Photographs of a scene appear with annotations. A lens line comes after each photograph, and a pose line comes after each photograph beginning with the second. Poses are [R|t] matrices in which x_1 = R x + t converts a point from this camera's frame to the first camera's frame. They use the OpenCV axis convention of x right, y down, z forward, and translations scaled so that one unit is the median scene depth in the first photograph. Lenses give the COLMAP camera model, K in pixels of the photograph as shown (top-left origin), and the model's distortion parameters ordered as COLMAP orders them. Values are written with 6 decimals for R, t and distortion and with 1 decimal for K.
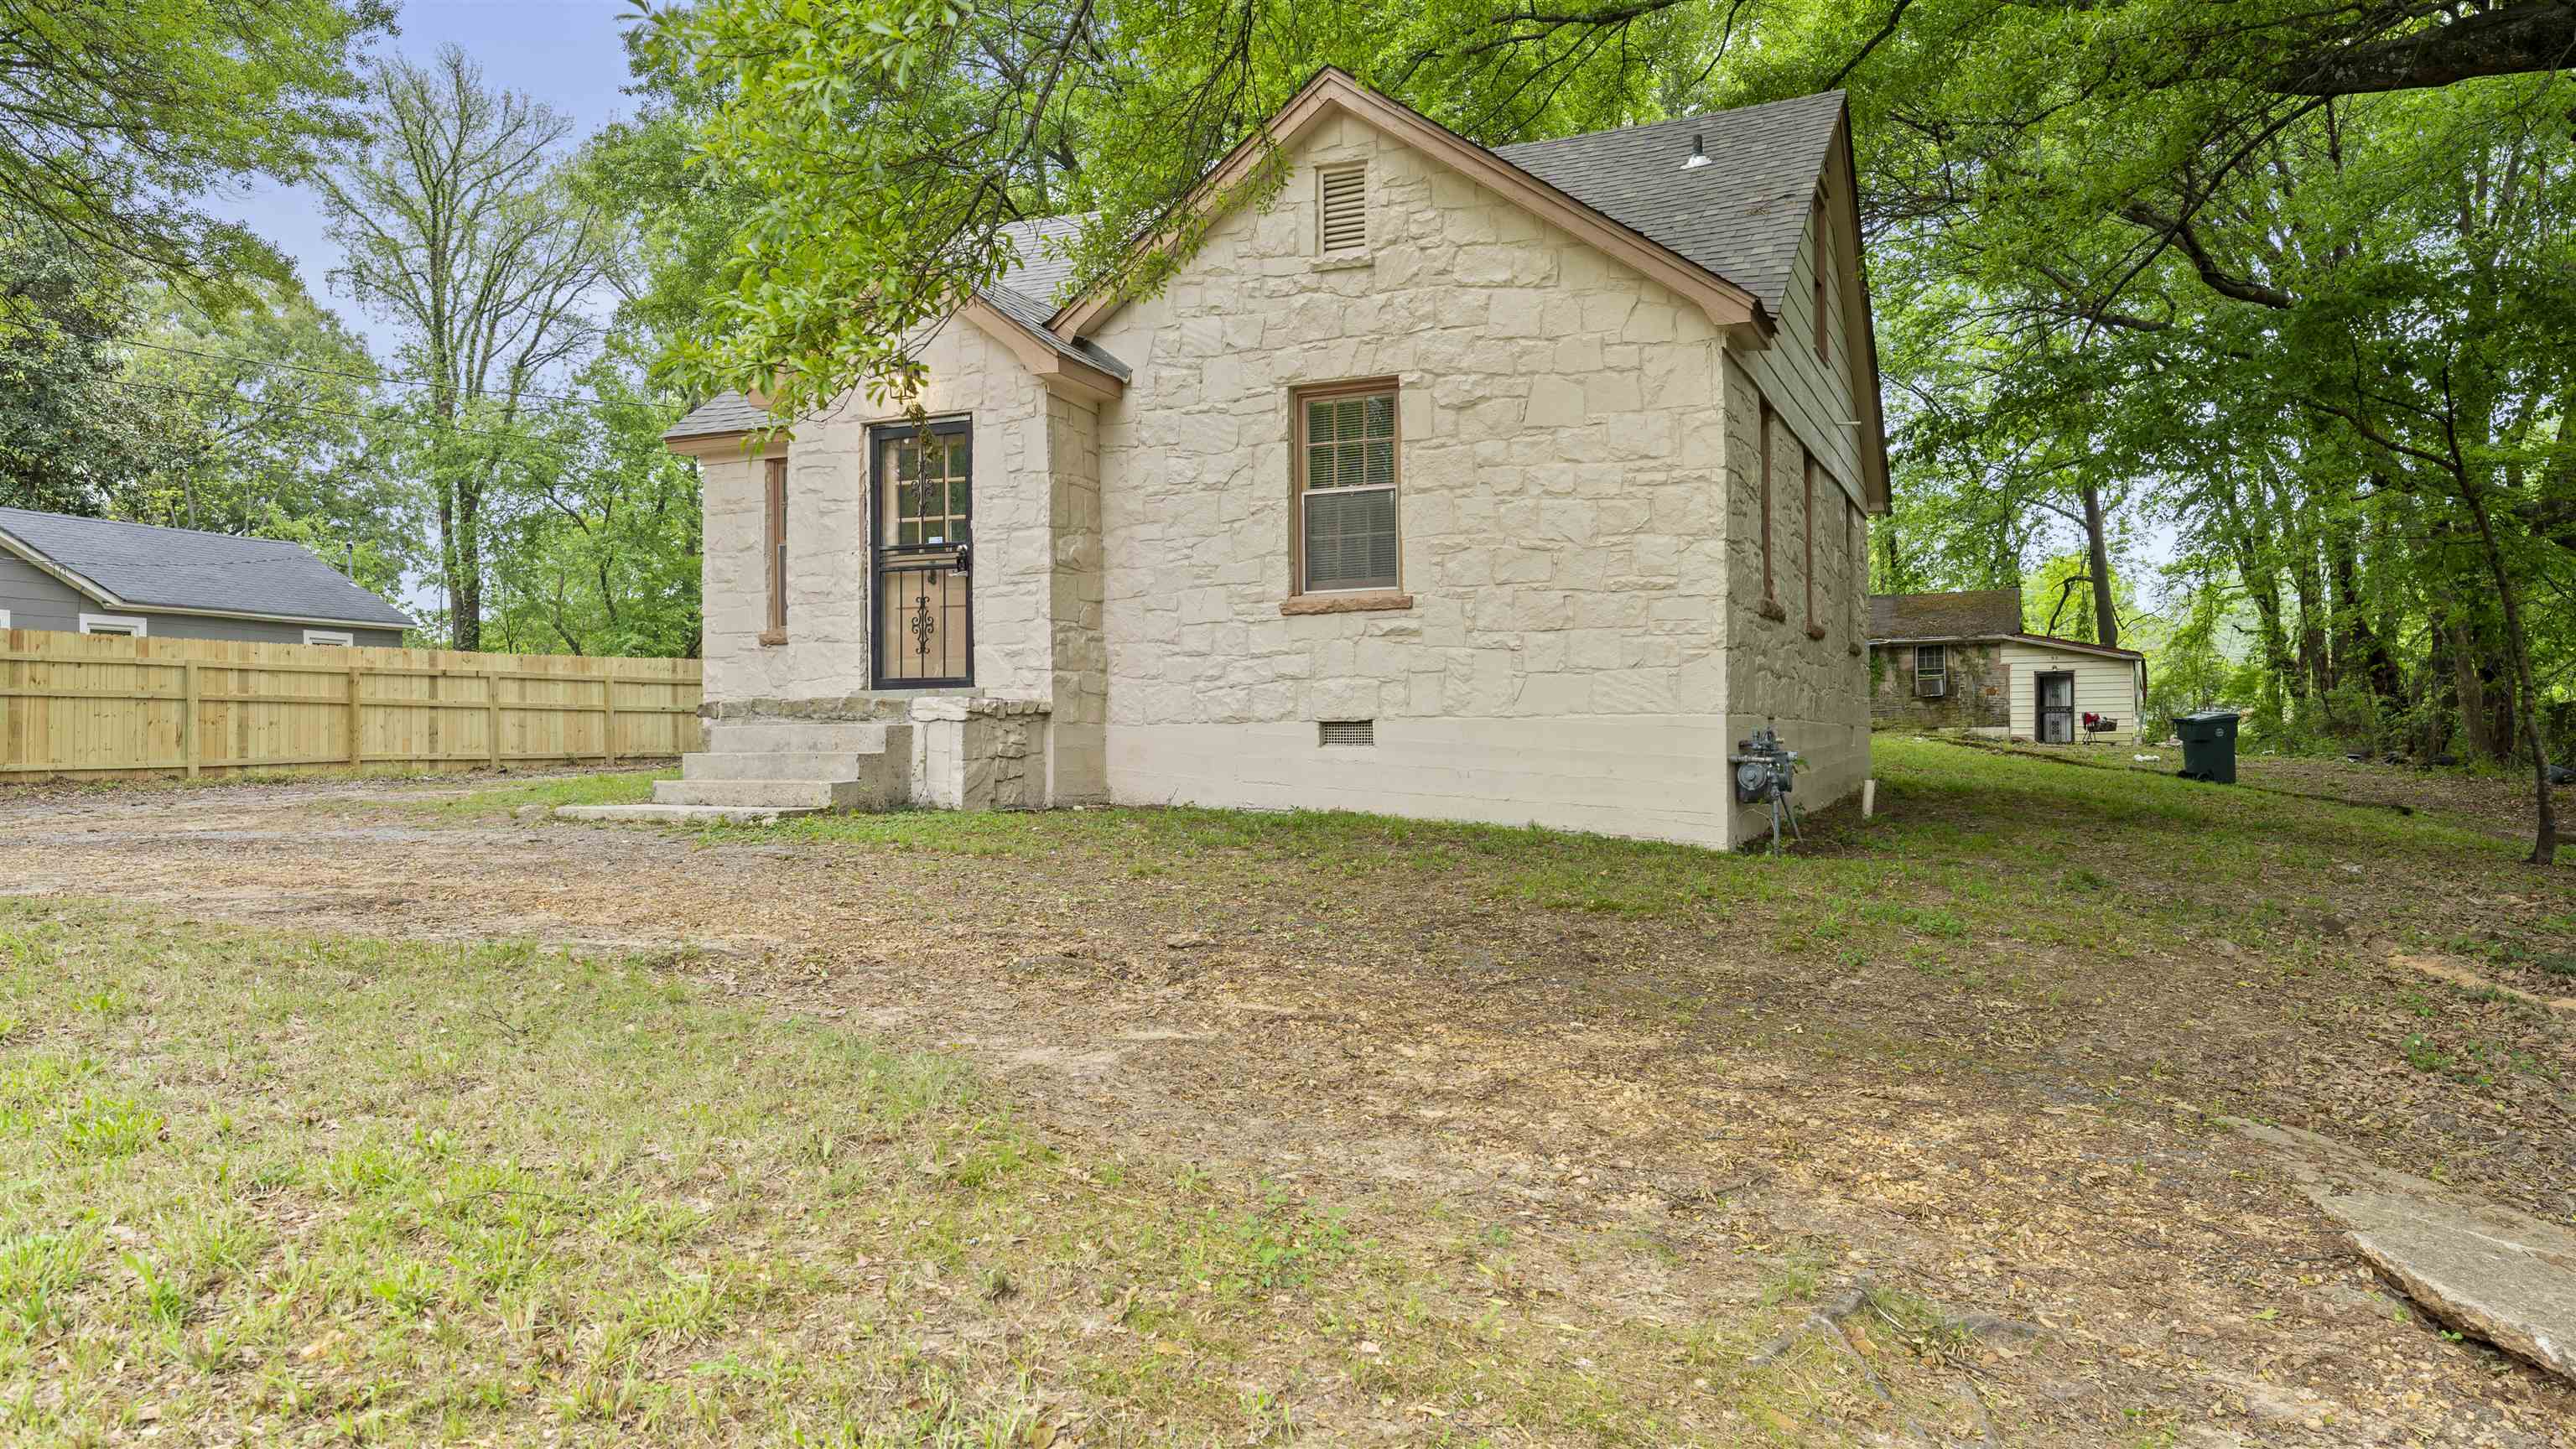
lens RADIAL K [[1650.5, 0, 1288.0], [0, 1650.5, 724.5], [0, 0, 1]] dist [0.002098, 0.000175]
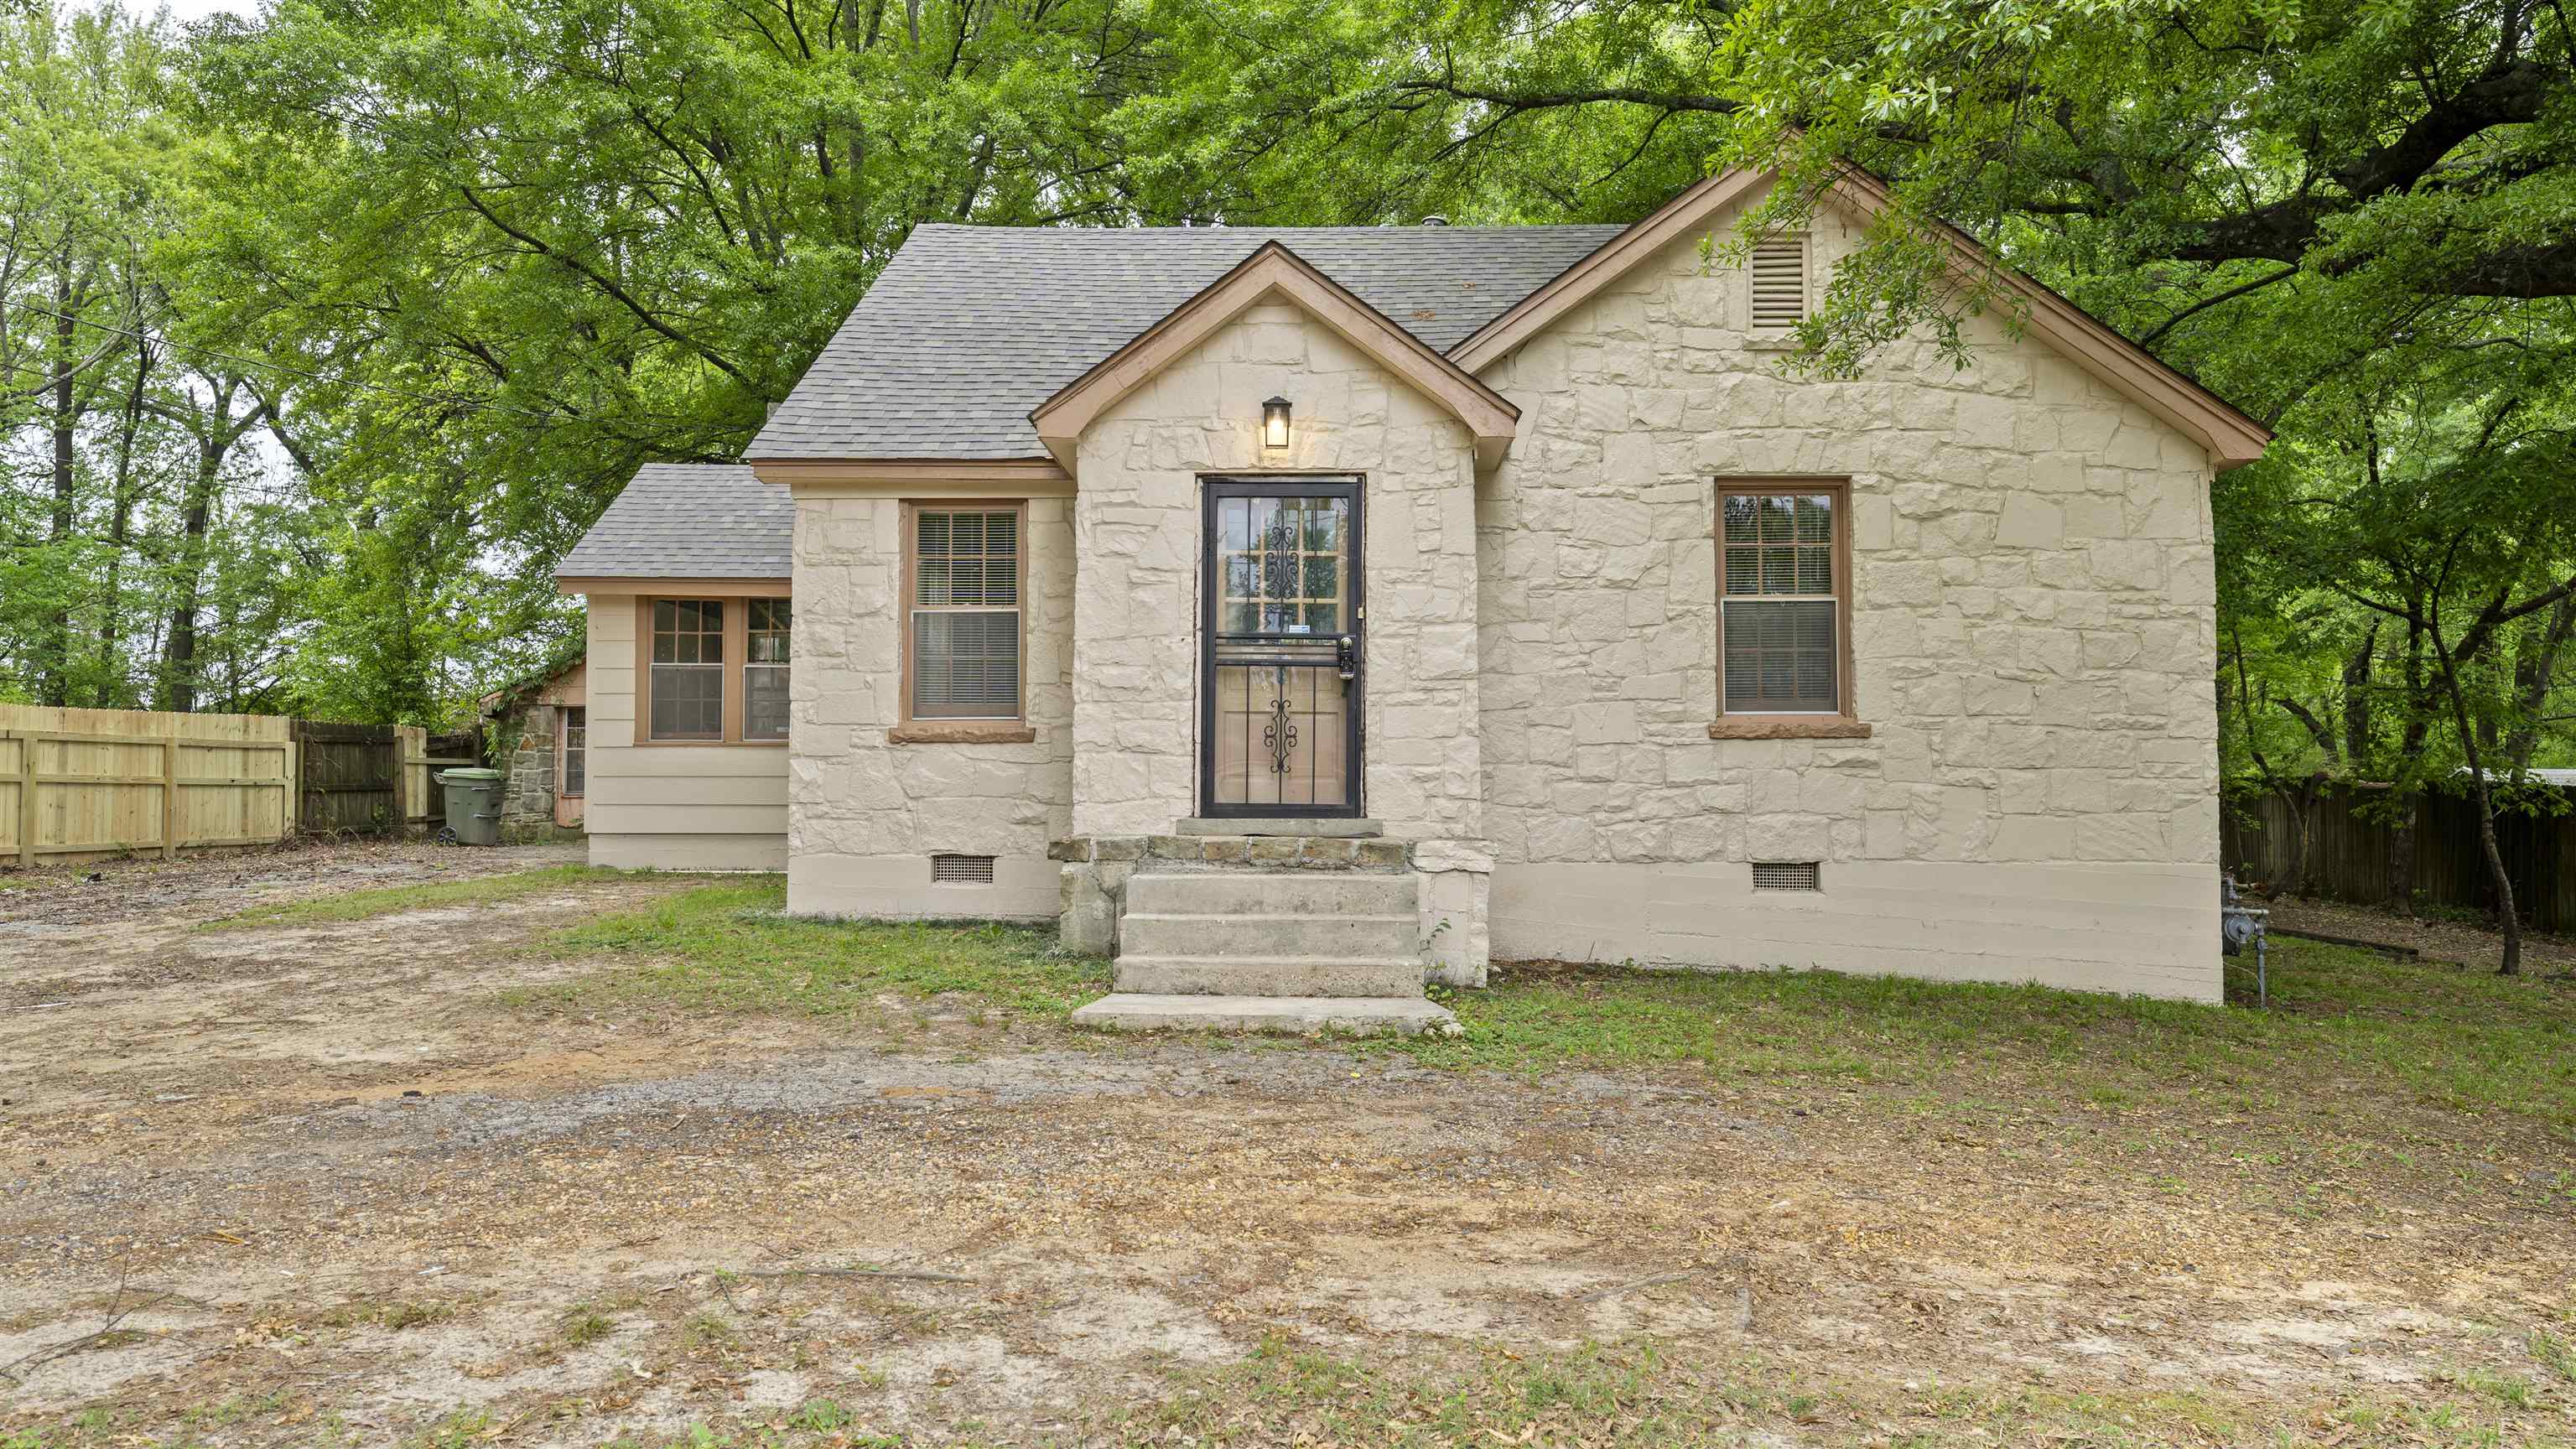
lens RADIAL K [[1650.5, 0, 1288.0], [0, 1650.5, 724.5], [0, 0, 1]] dist [0.002098, 0.000175]
pose [[0.927021, 0.028171, 0.373950, -0.531588], [-0.015751, 0.999219, -0.036228, -0.038850], [-0.374679, 0.027694, 0.926741, 0.281473]]
